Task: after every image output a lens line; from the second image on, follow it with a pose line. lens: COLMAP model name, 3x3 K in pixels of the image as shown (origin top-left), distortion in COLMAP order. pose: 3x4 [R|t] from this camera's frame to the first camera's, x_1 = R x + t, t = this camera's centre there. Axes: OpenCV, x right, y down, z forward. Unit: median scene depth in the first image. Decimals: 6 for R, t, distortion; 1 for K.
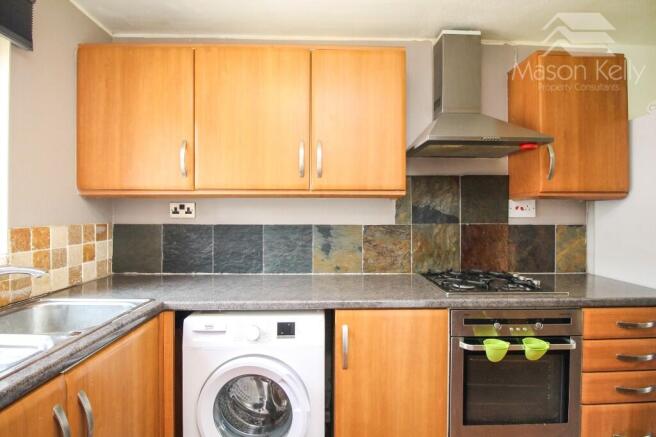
lens RADIAL K [[352.6, 0, 330.4], [0, 352.6, 213.6], [0, 0, 1]] dist [0.019647, -0.004199]
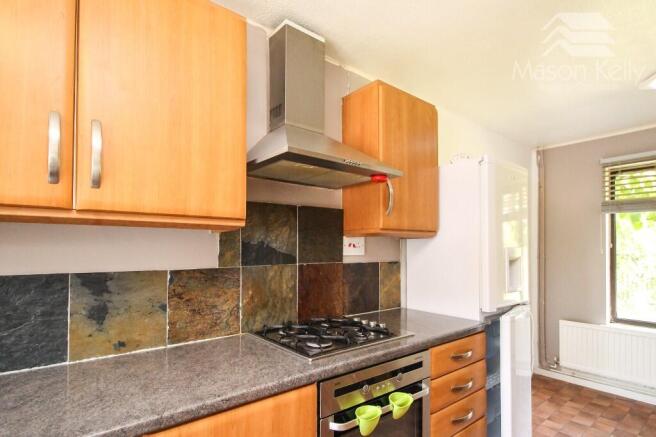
lens RADIAL K [[352.6, 0, 342.7], [0, 352.6, 240.9], [0, 0, 1]] dist [0.019647, -0.004199]
pose [[0.776953, 0.011811, 0.629448, -0.070529], [0.002389, 0.999761, -0.021709, -0.006862], [-0.629554, 0.018371, 0.776739, 0.295478]]
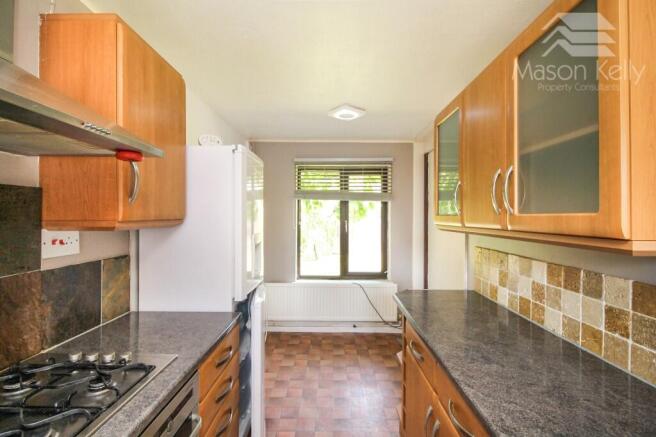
lens RADIAL K [[305.5, 0, 336.8], [0, 305.5, 215.9], [0, 0, 1]] dist [-0.006813, -0.003231]
pose [[0.007060, -0.006527, 0.999954, 0.002466], [-0.008615, 0.999941, 0.006588, -0.069395], [-0.999938, -0.008661, 0.007004, 0.506578]]
